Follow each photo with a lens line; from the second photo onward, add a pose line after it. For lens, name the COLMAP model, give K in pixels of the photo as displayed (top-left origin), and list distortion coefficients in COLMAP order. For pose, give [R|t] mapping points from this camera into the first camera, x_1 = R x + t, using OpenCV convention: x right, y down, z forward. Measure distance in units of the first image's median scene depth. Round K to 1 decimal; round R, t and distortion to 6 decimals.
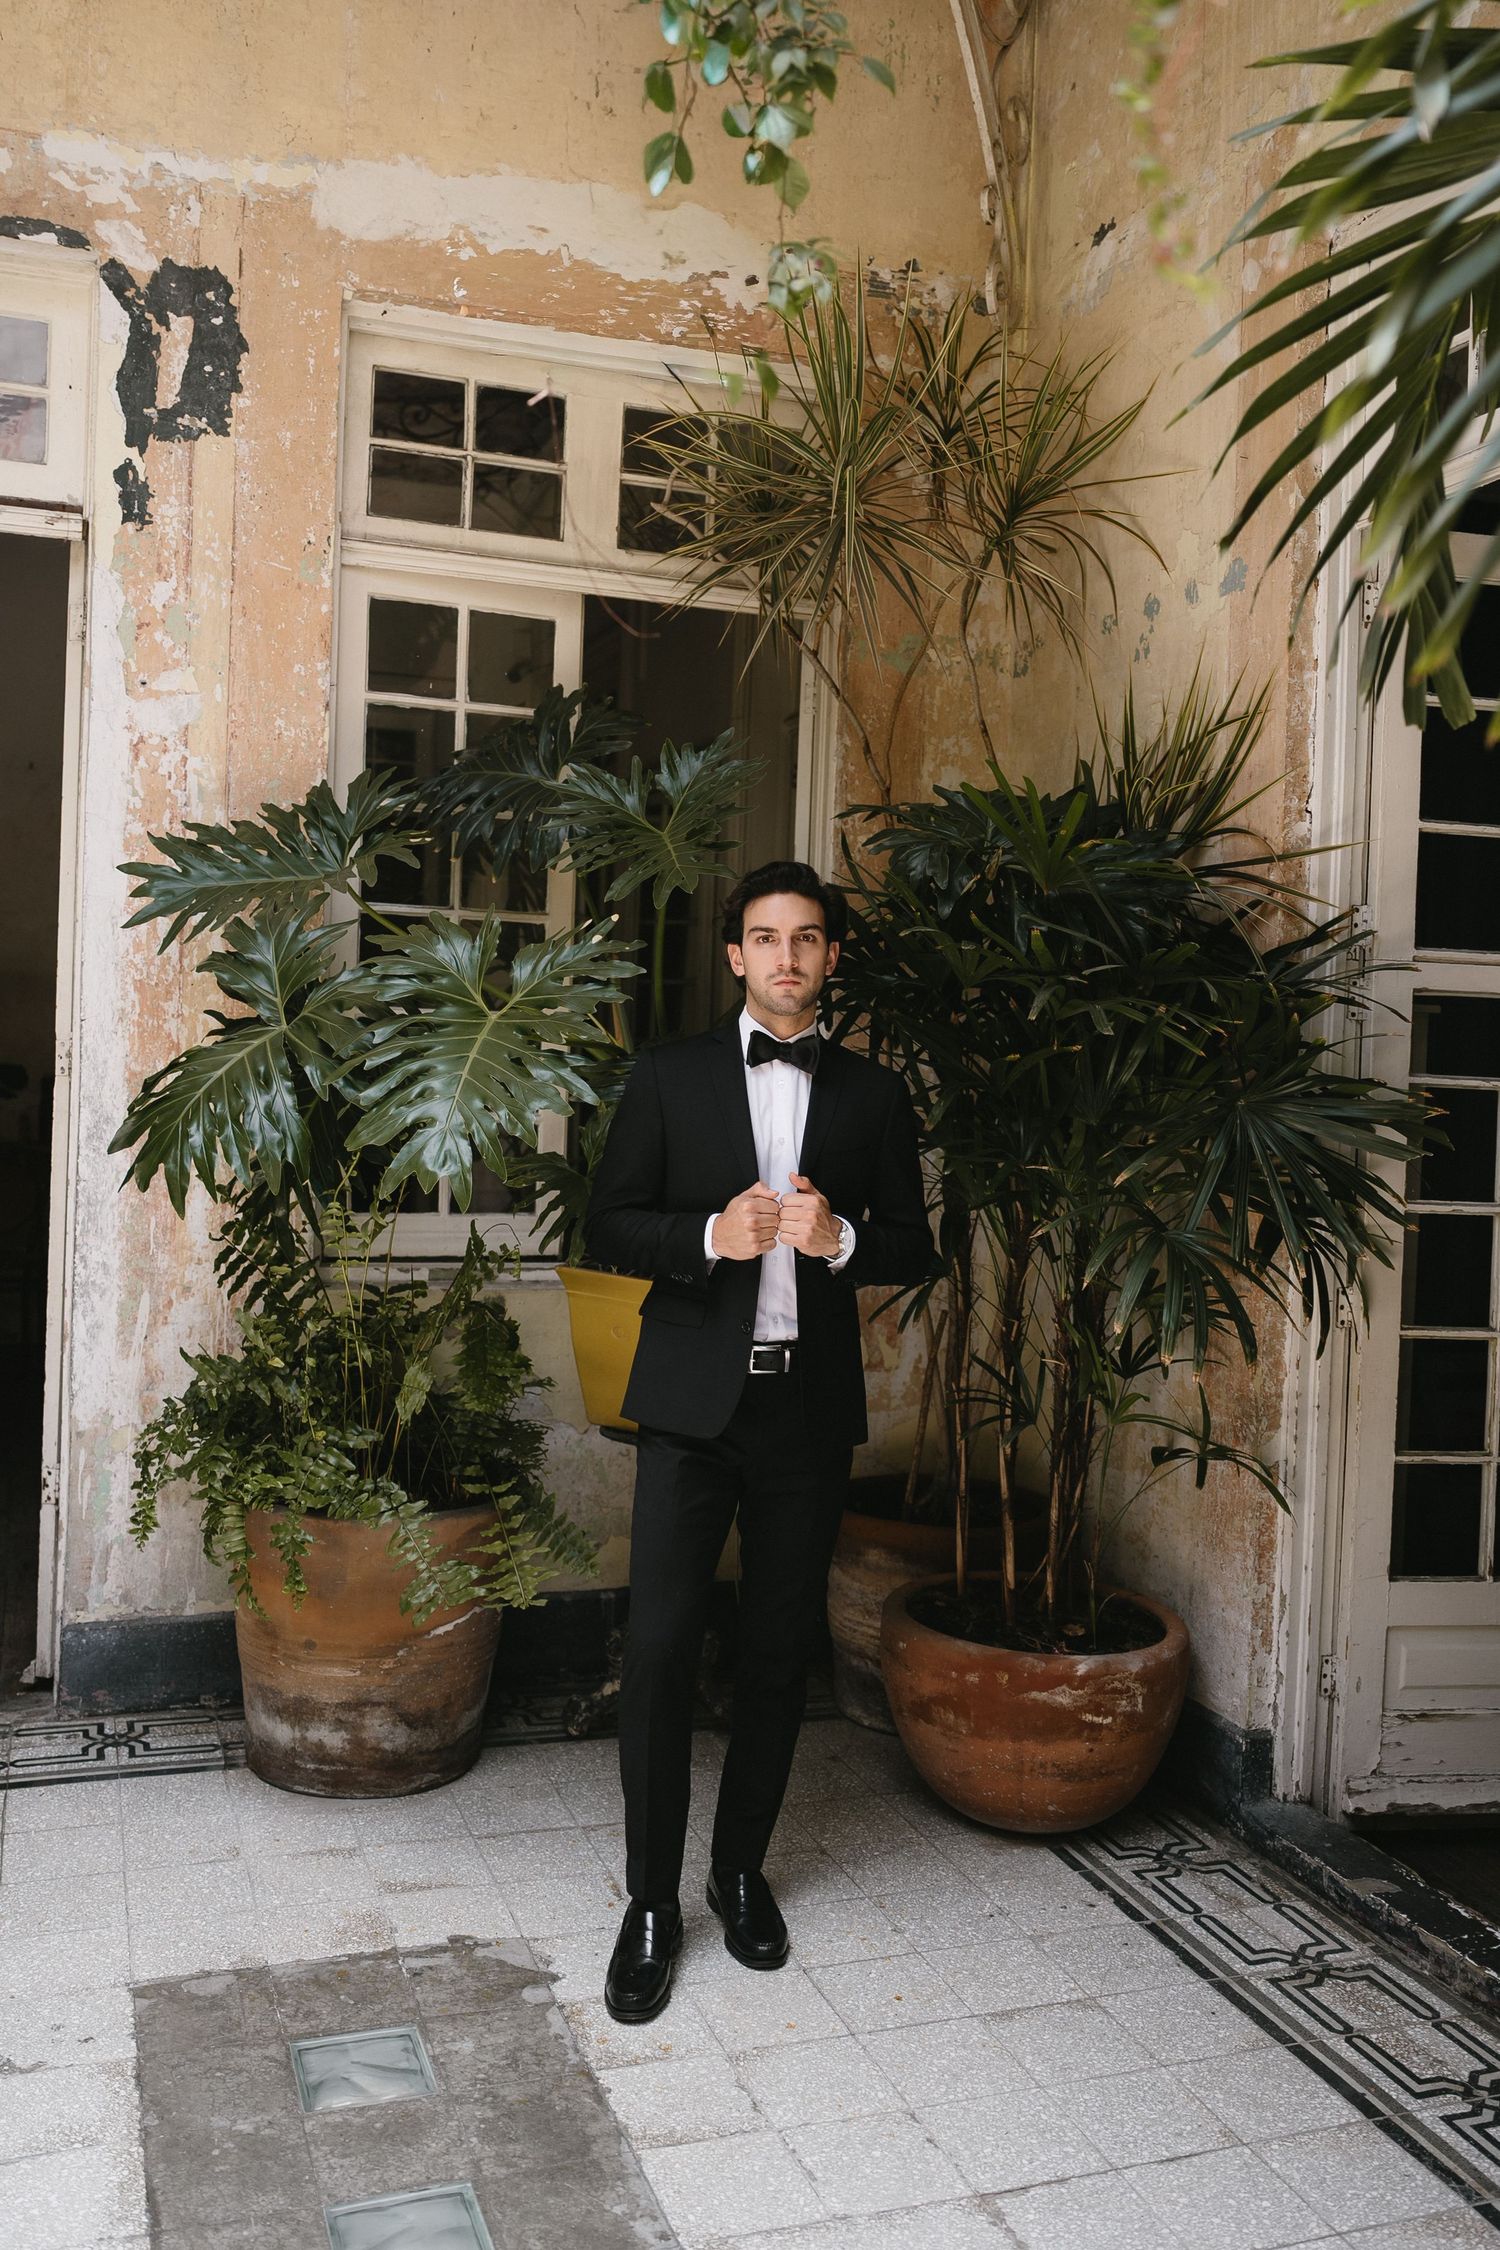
lens RADIAL K [[1855.6, 0, 756.0], [0, 1855.6, 1105.7], [0, 0, 1]] dist [-0.004893, 0.000827]
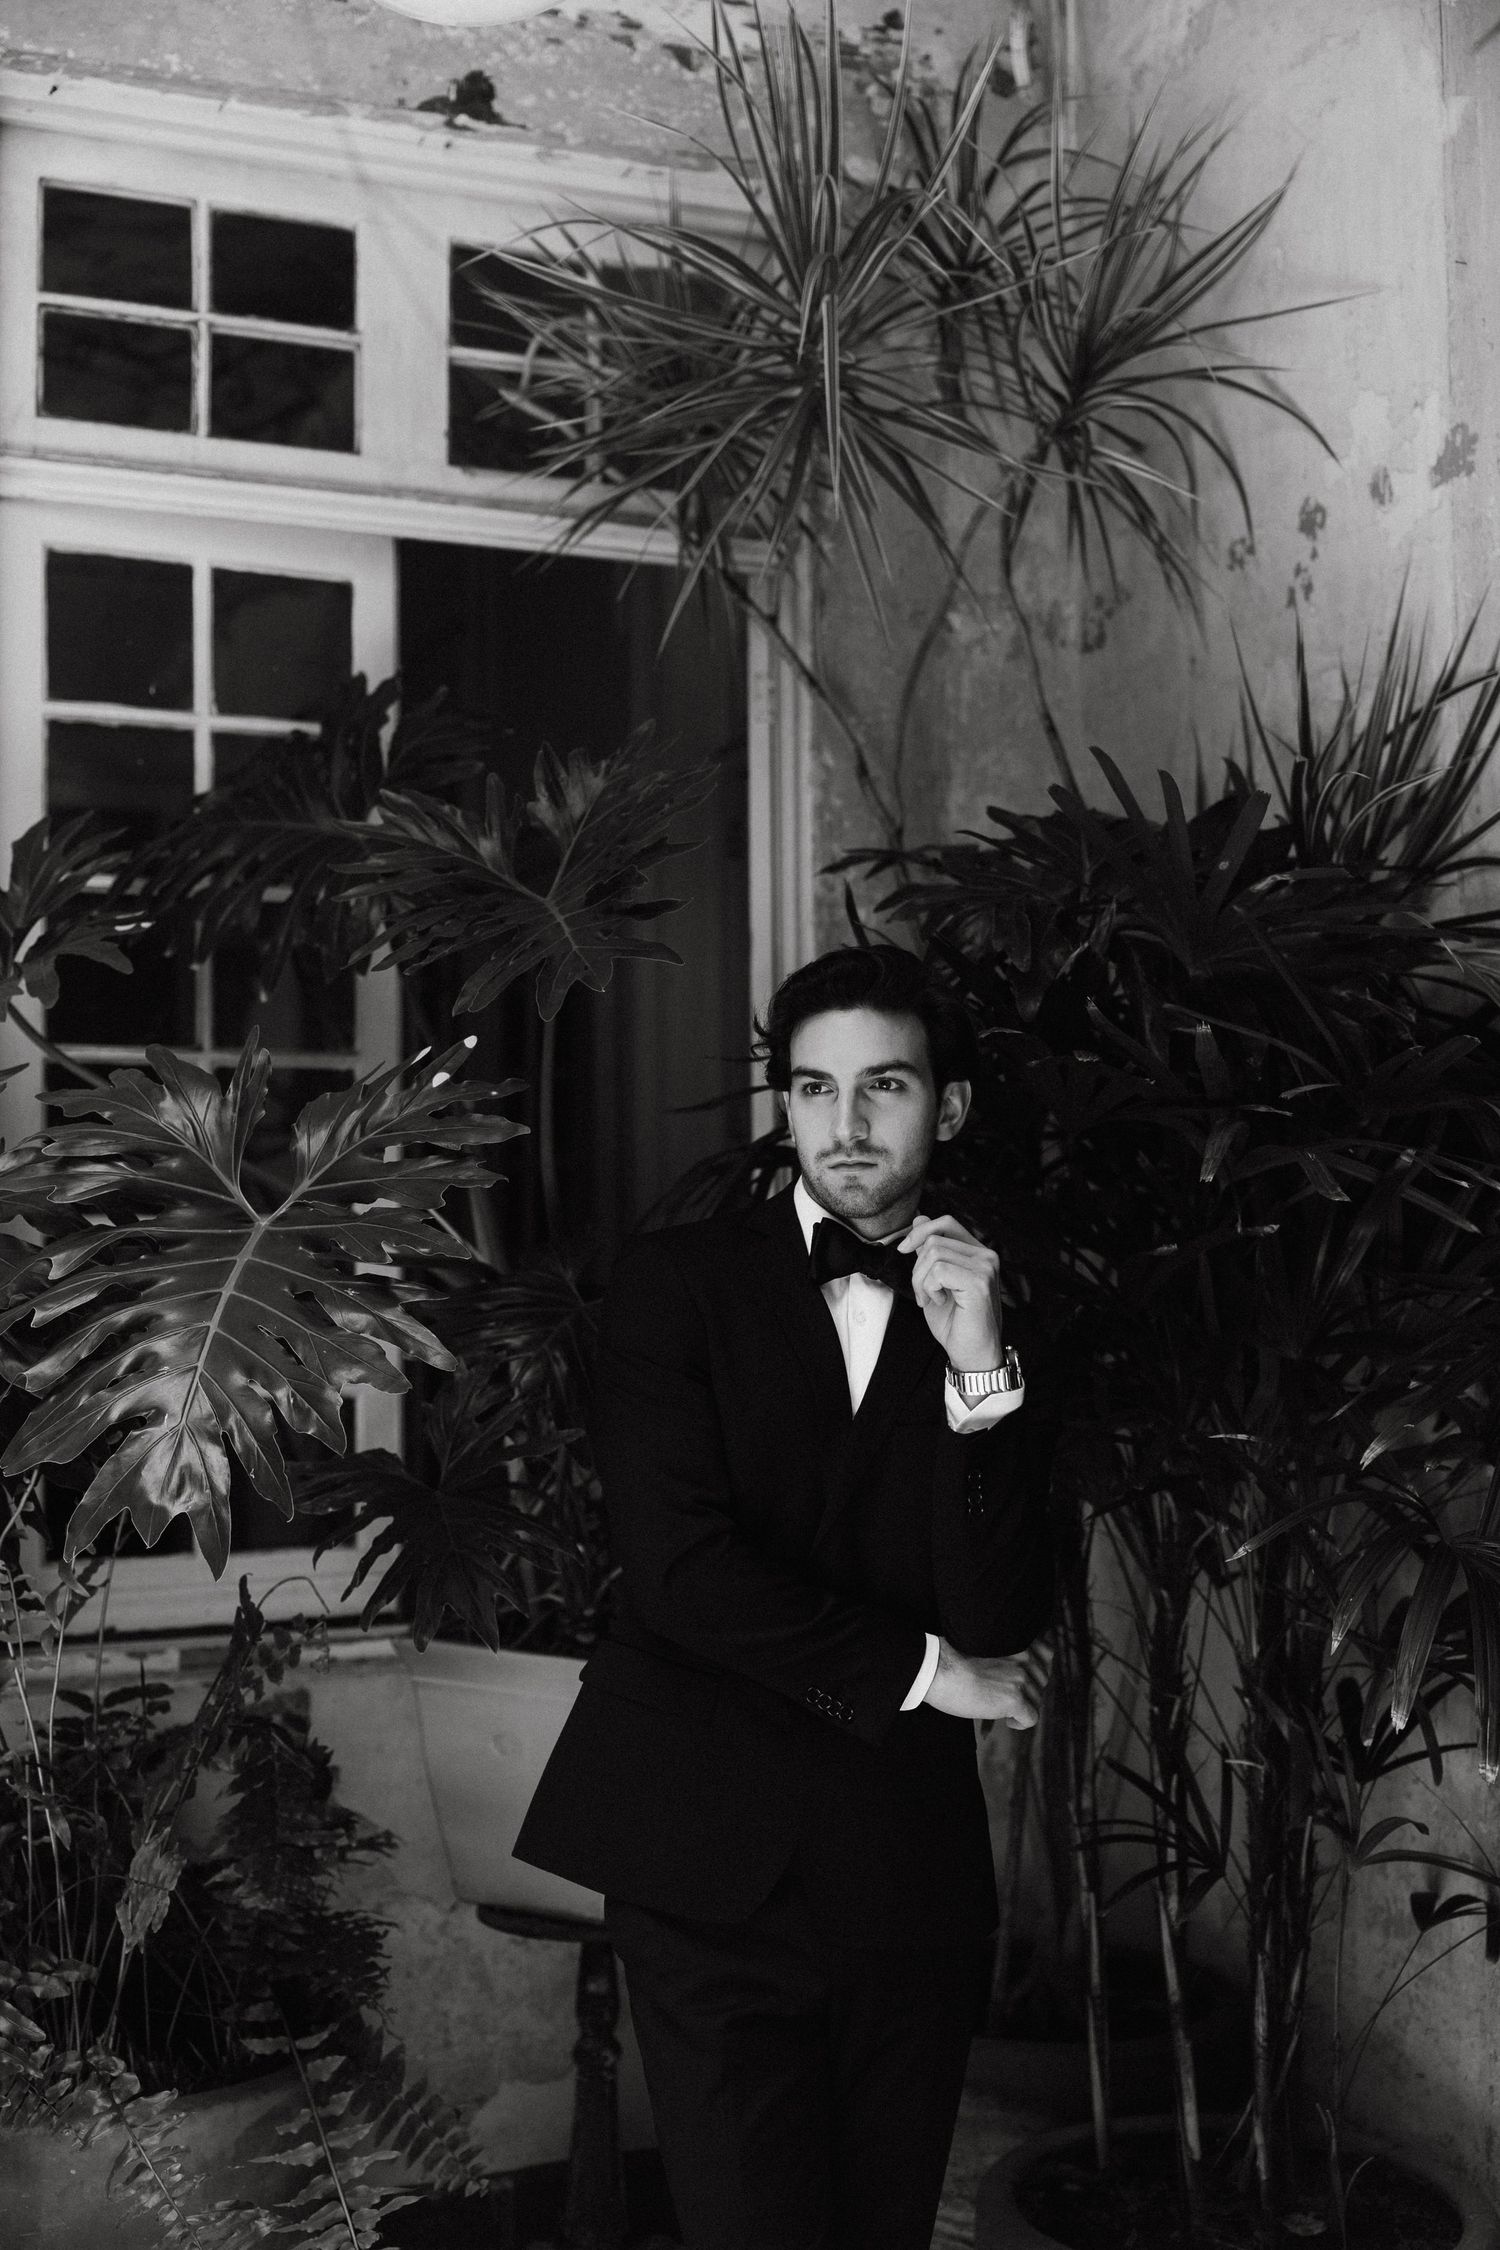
lens RADIAL K [[2449.0, 0, 747.8], [0, 2449.0, 1171.6], [0, 0, 1]] dist [0.003837, -0.007922]
pose [[0.998219, -0.045107, 0.039039, -0.018970], [0.047512, 0.996879, -0.063042, -0.007810], [-0.036074, 0.064785, 0.997247, 0.212598]]
